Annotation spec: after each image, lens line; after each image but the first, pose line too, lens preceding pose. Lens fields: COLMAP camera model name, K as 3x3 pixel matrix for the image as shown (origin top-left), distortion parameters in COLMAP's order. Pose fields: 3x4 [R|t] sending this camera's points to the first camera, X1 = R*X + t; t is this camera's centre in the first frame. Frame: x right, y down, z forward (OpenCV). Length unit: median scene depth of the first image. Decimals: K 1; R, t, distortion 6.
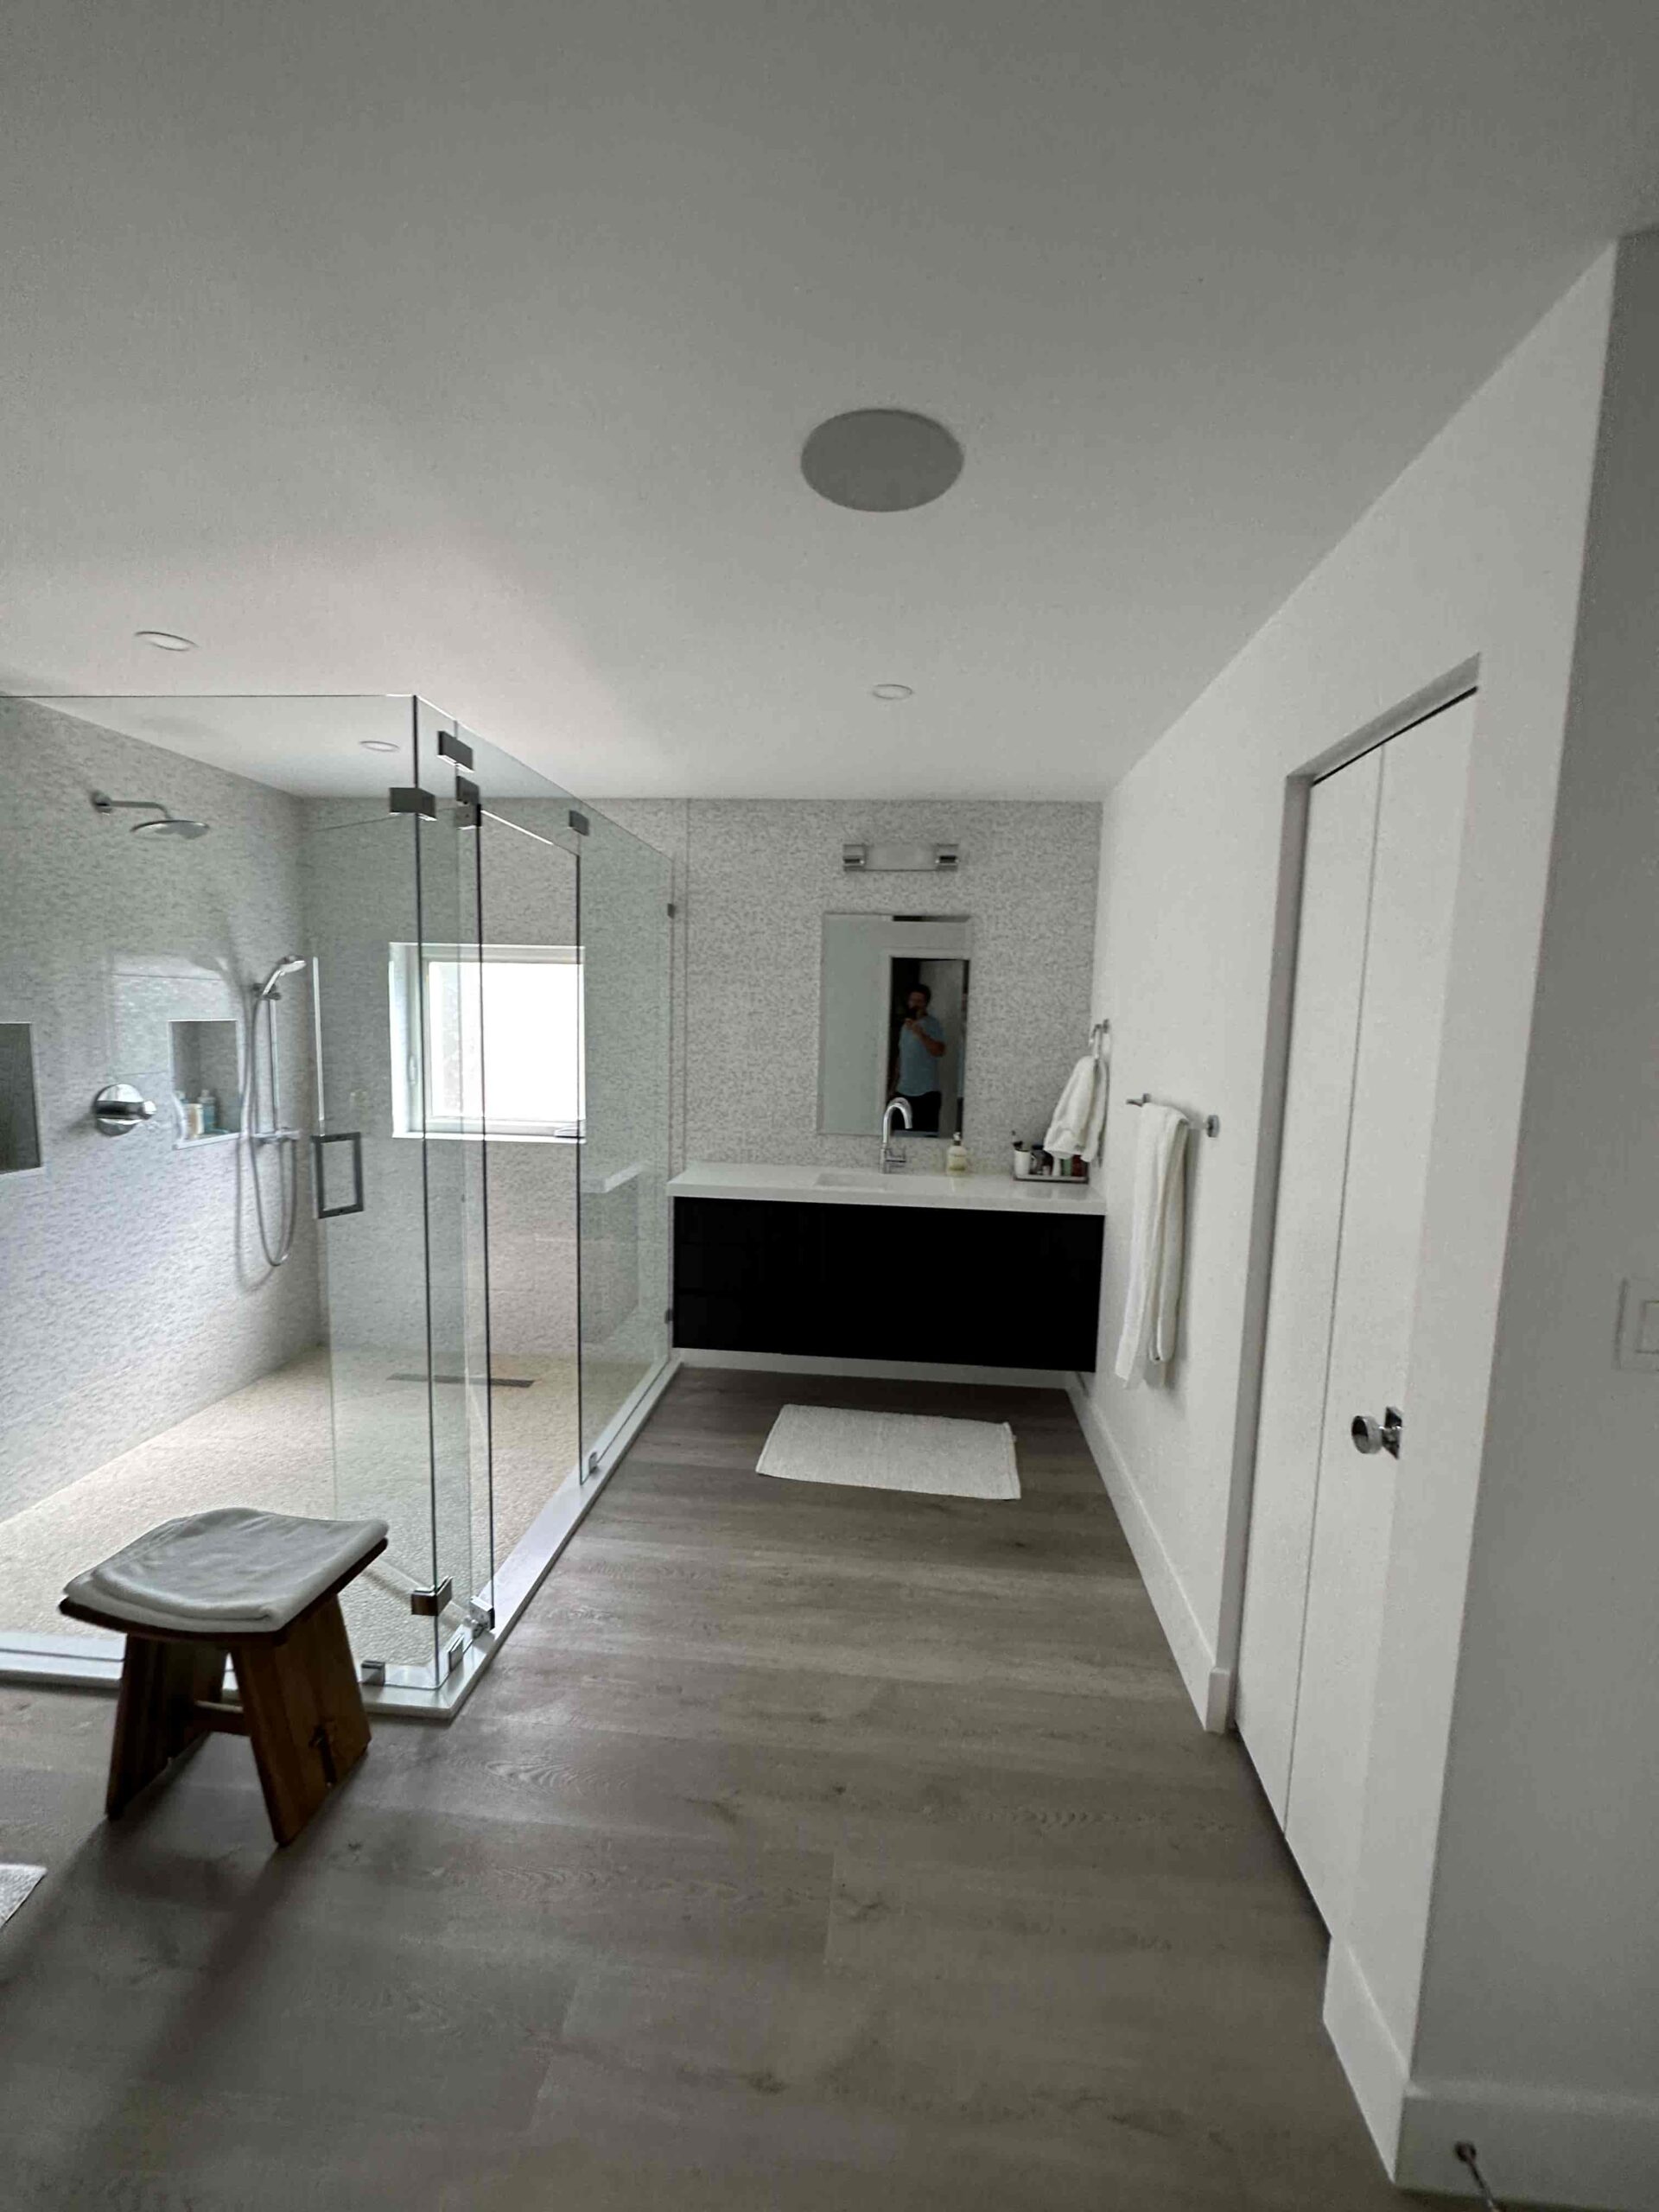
lens RADIAL K [[885.3, 0, 829.5], [0, 885.3, 1106.0], [0, 0, 1]] dist [-0.017318, -0.000149]
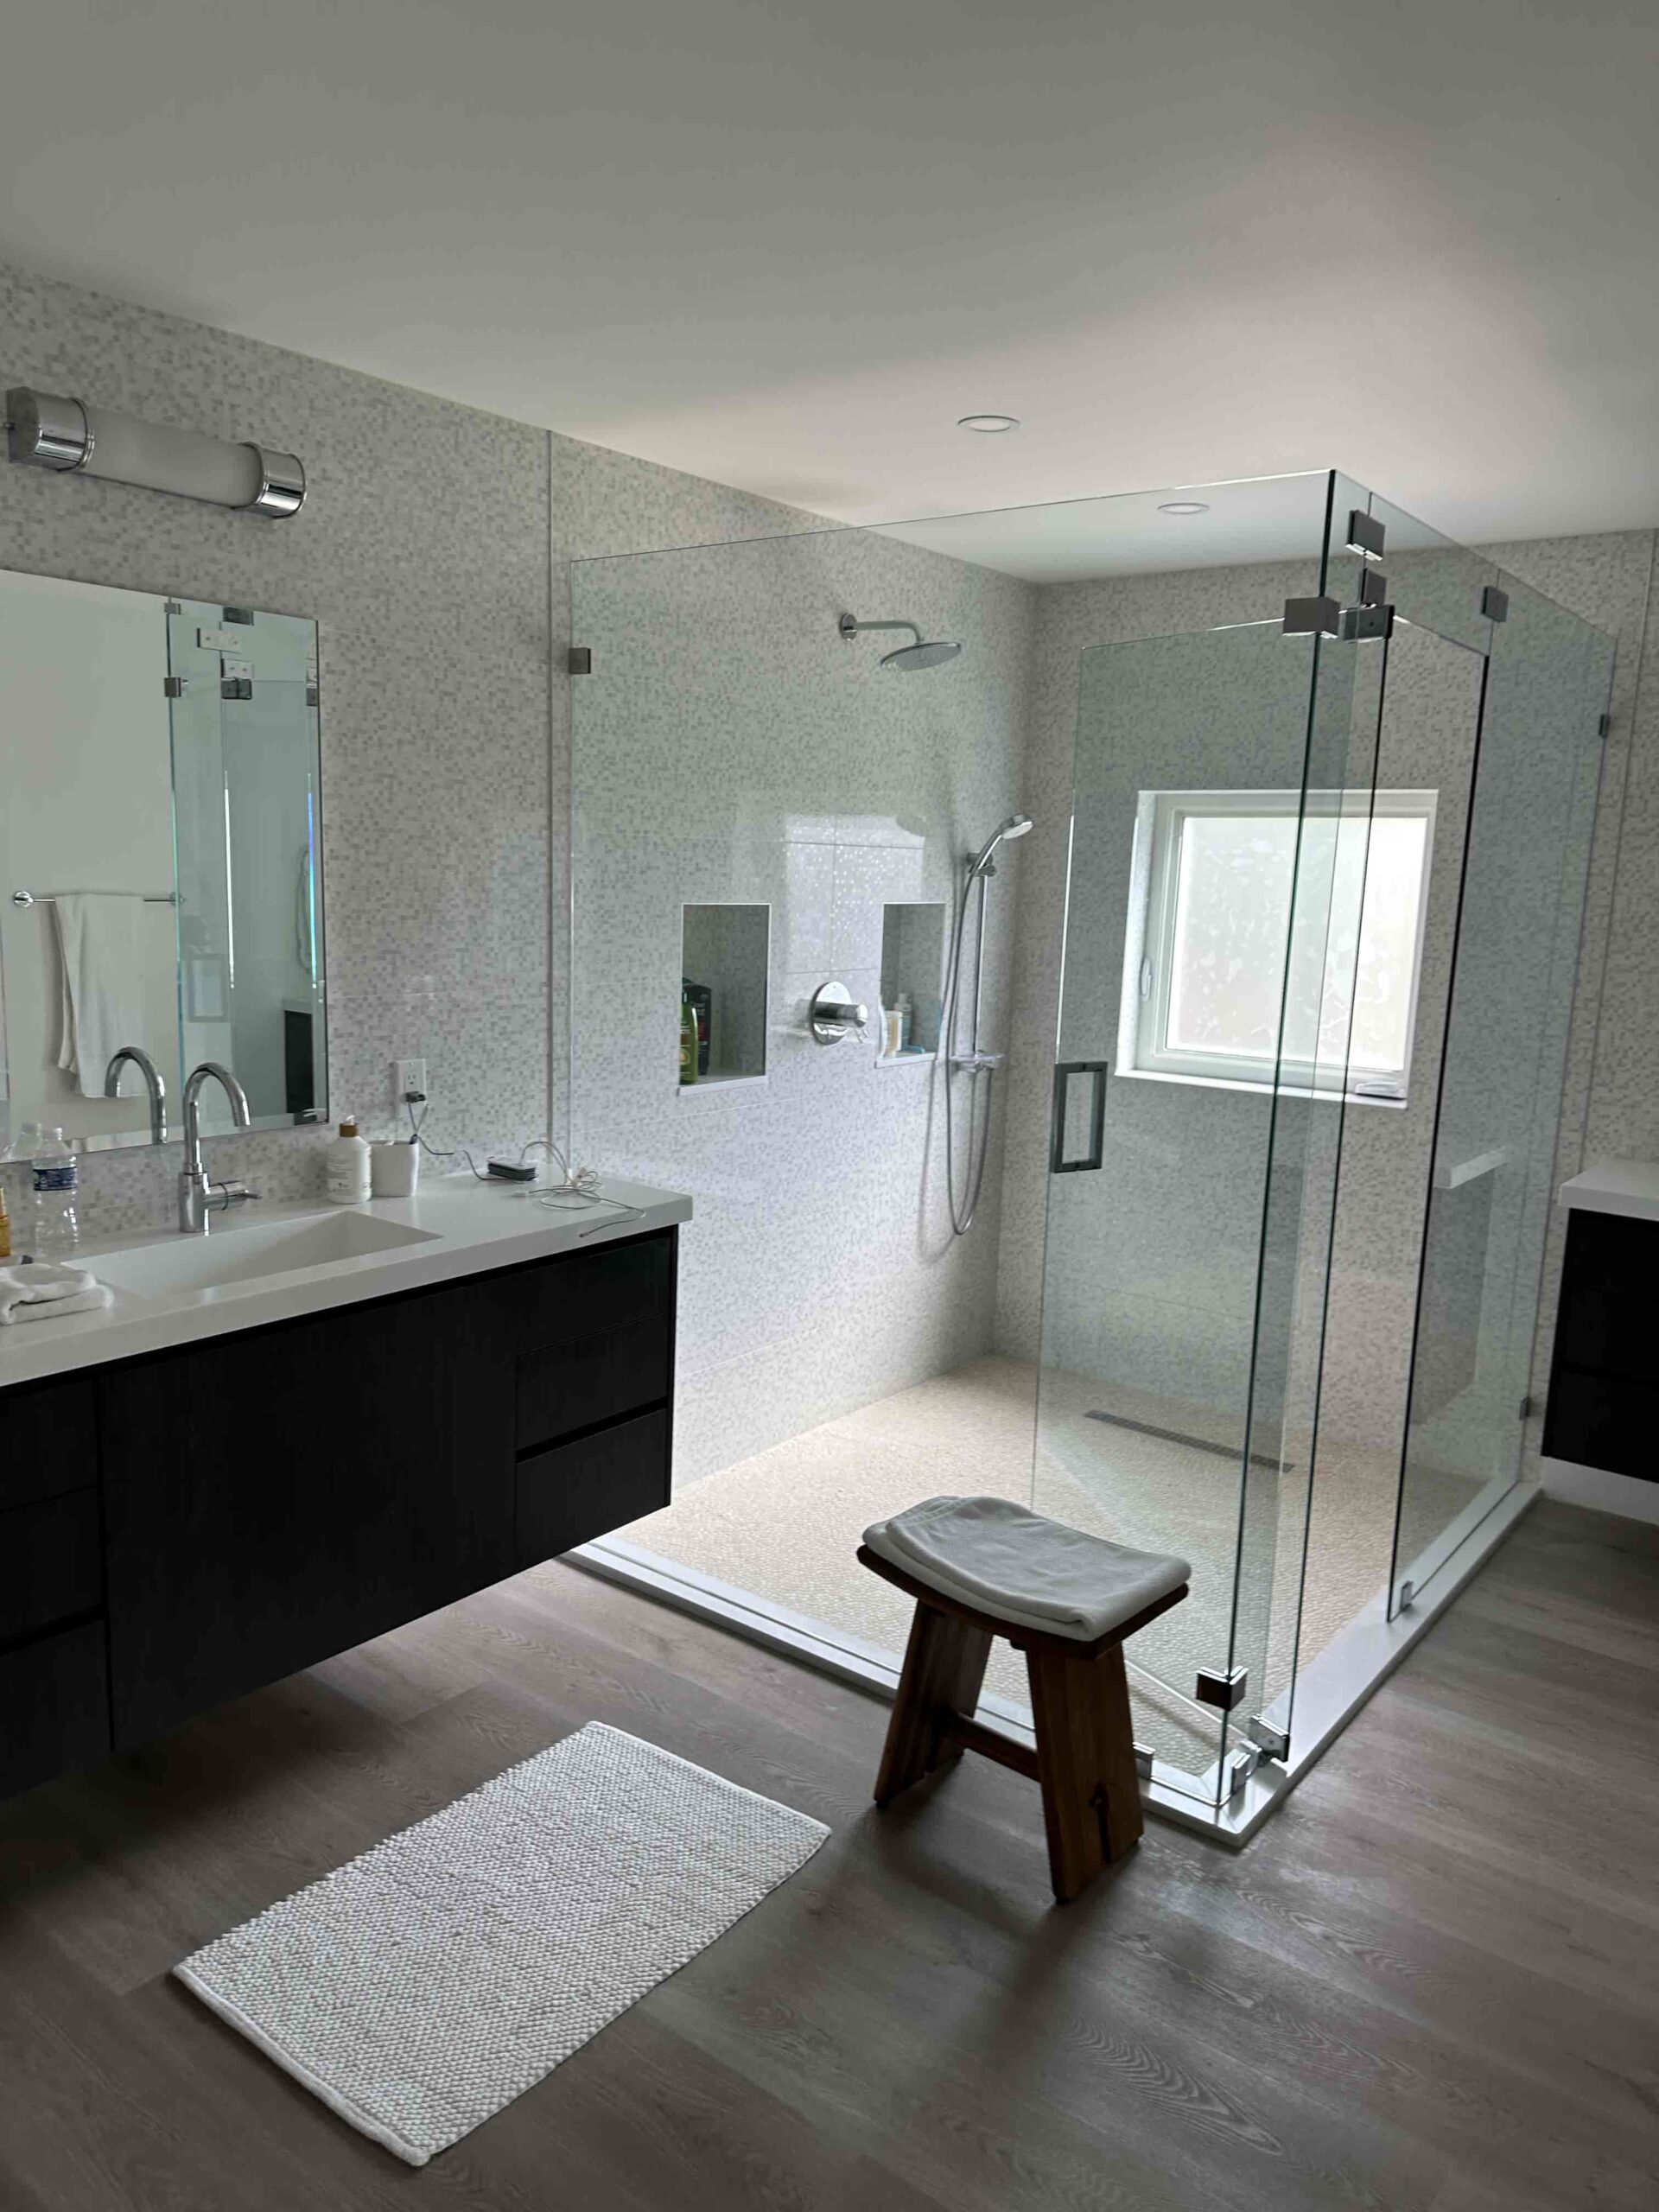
lens RADIAL K [[1558.1, 0, 777.6], [0, 1558.1, 1118.4], [0, 0, 1]] dist [0.092787, -0.170641]
pose [[0.835052, 0.093107, -0.542235, -0.058001], [-0.070540, 0.995561, 0.062314, 0.014356], [0.545630, -0.013786, 0.837913, -0.225344]]
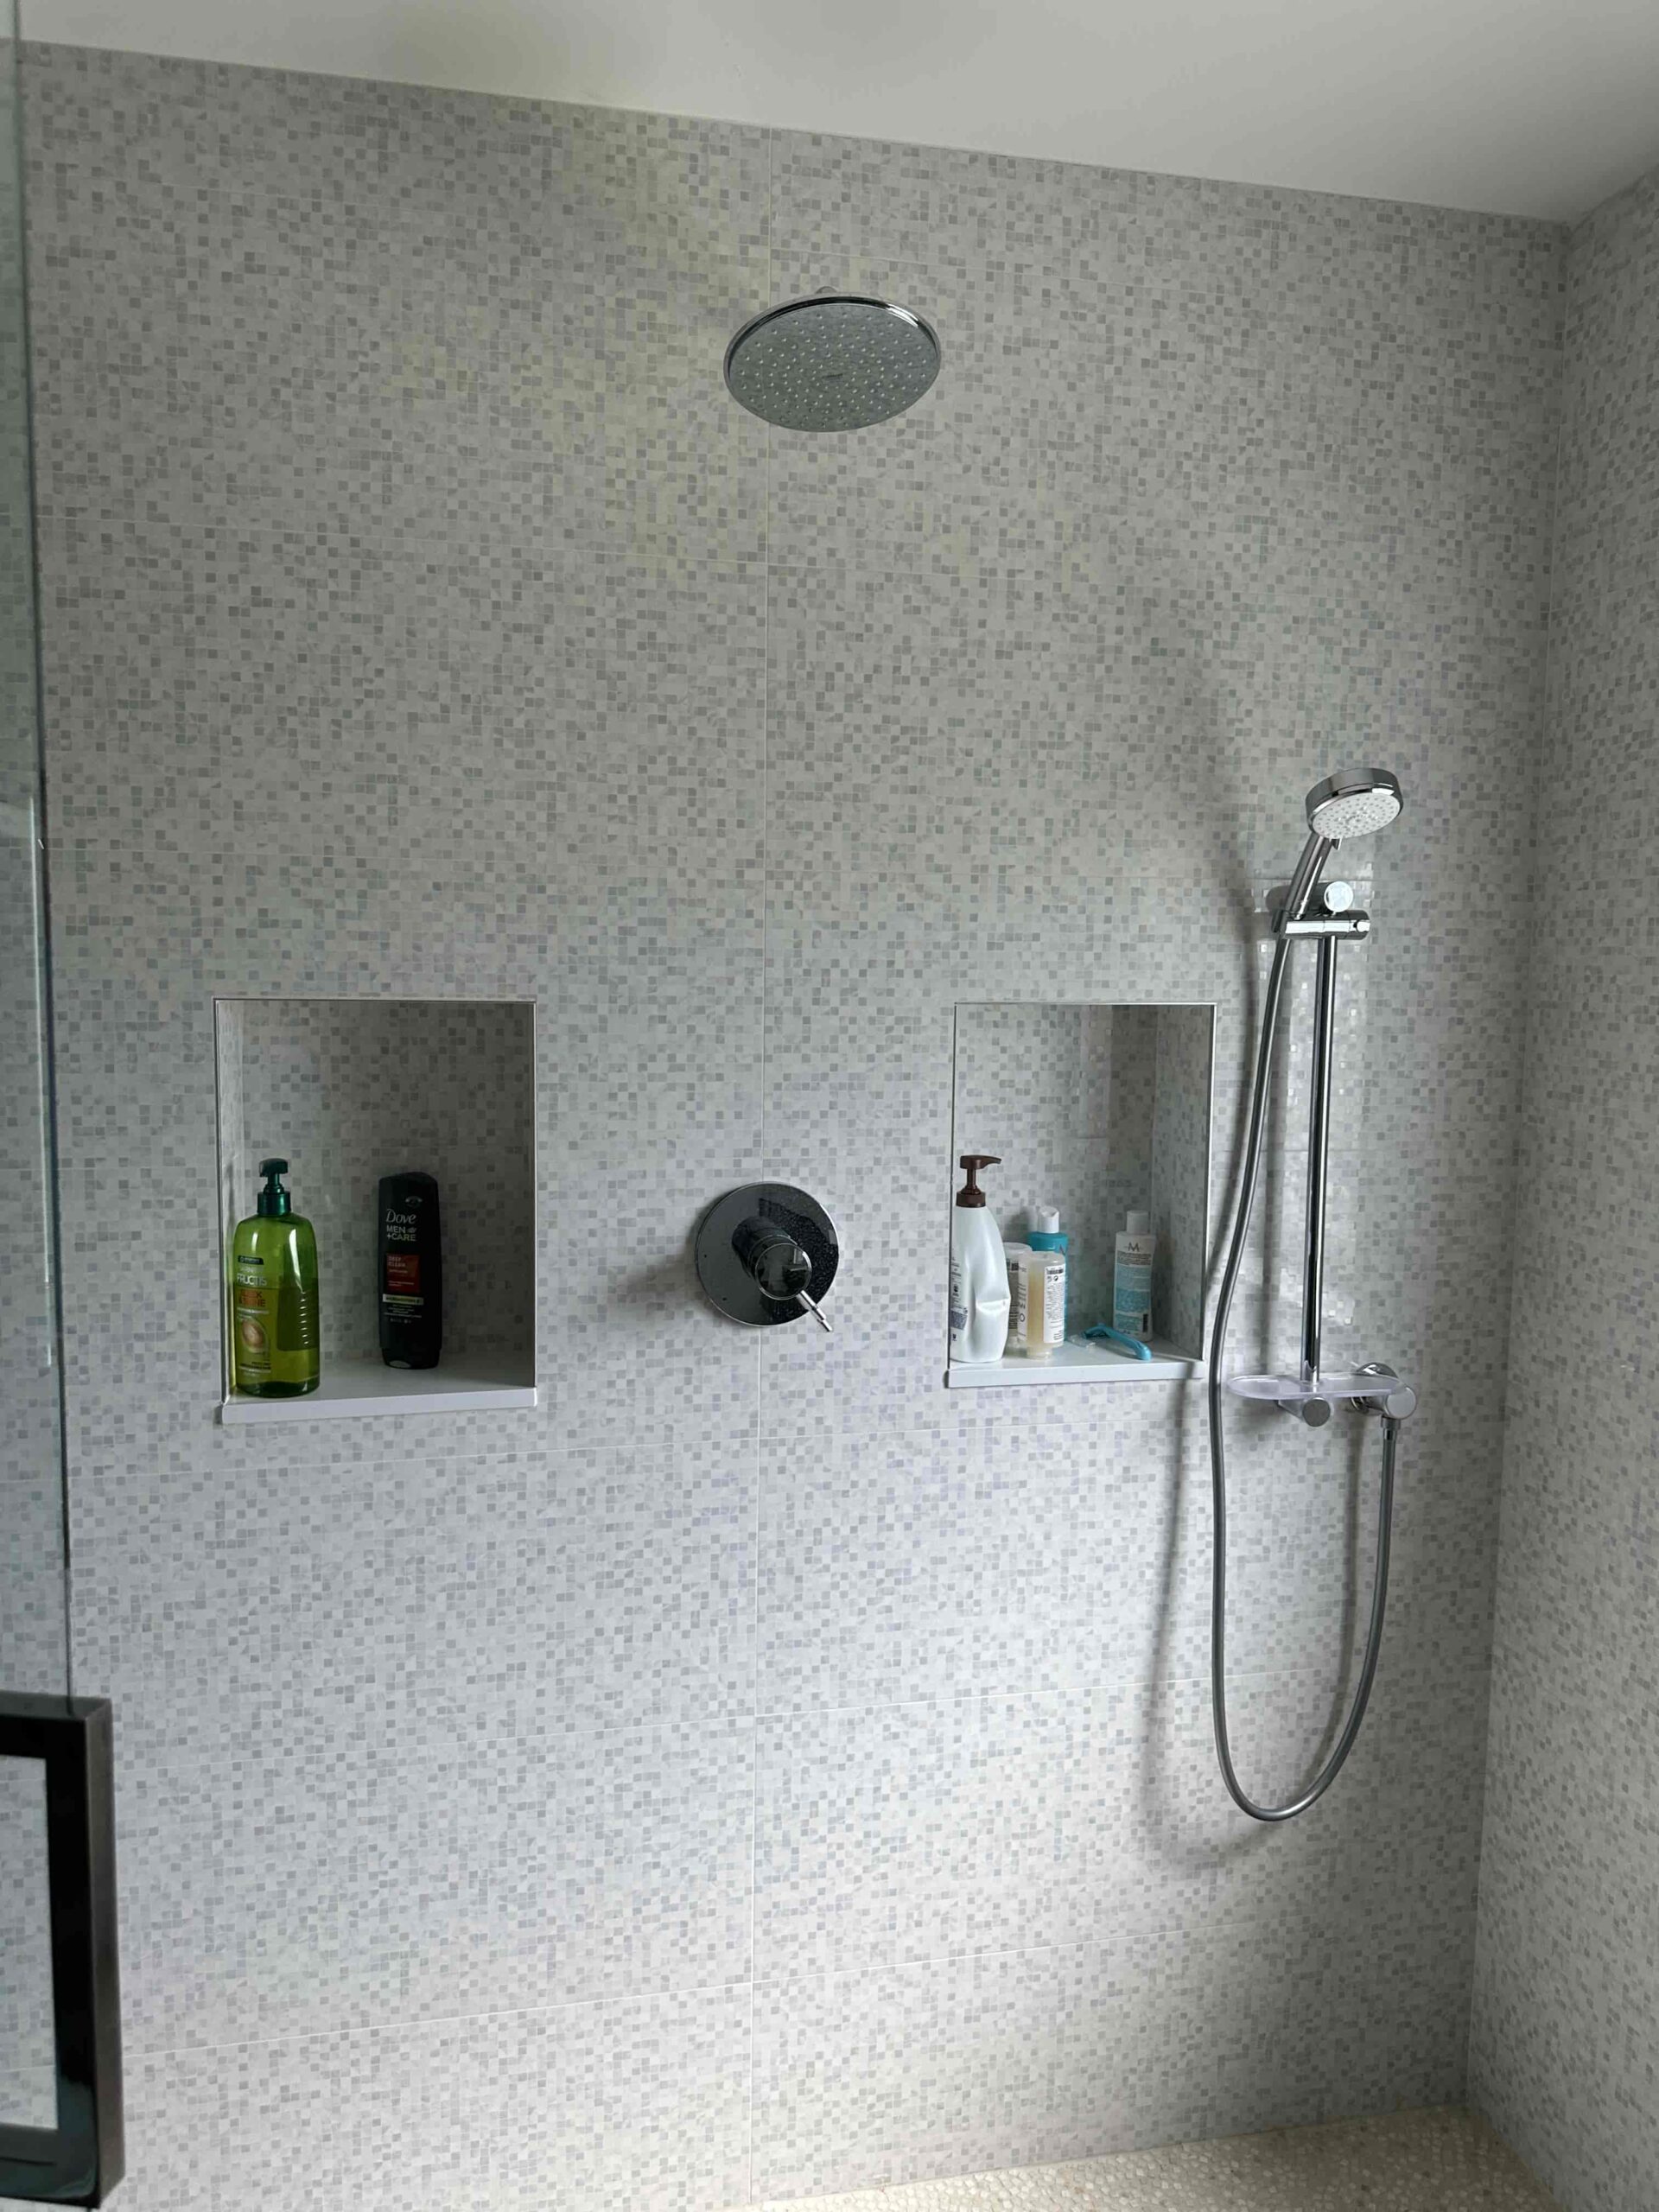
lens RADIAL K [[2242.9, 0, 830.2], [0, 2242.9, 1170.9], [0, 0, 1]] dist [0.033117, -0.008125]
pose [[0.364125, 0.090740, -0.926919, 0.018395], [-0.105642, 0.992843, 0.055694, -0.076369], [0.925339, 0.077642, 0.371105, 0.647616]]
